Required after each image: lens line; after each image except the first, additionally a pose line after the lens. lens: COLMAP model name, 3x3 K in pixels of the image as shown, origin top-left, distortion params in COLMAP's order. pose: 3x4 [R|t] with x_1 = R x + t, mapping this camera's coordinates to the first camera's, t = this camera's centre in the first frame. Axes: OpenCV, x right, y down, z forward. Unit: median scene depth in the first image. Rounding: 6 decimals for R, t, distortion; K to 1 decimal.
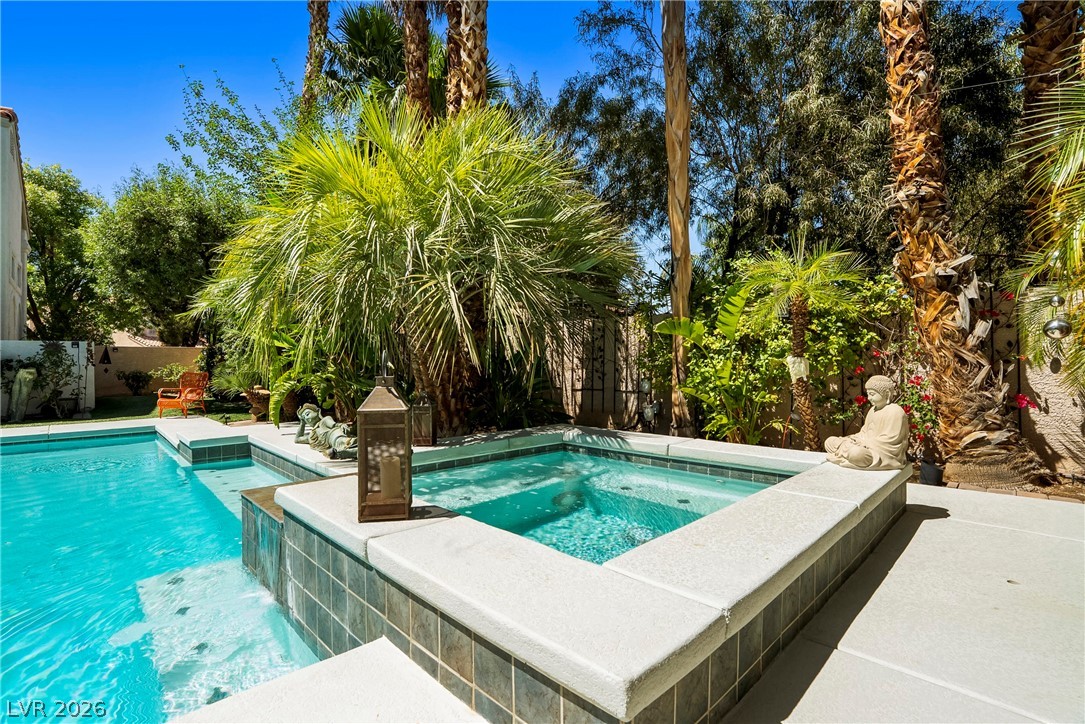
lens RADIAL K [[504.4, 0, 542.5], [0, 504.4, 362.0], [0, 0, 1]] dist [-0.069729, 0.026482]
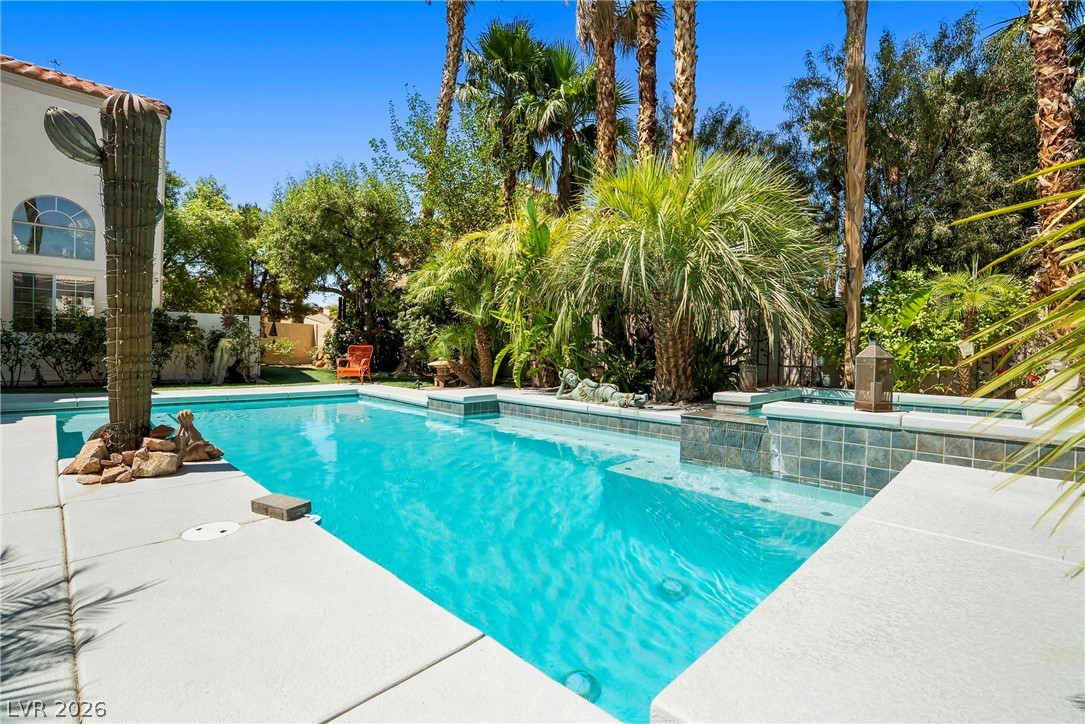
lens RADIAL K [[504.4, 0, 542.5], [0, 504.4, 362.0], [0, 0, 1]] dist [-0.069729, 0.026482]
pose [[0.999296, 0.023874, 0.028926, -0.616490], [-0.024689, 0.999299, 0.028145, 0.033220], [-0.028234, -0.028839, 0.999185, -0.328295]]
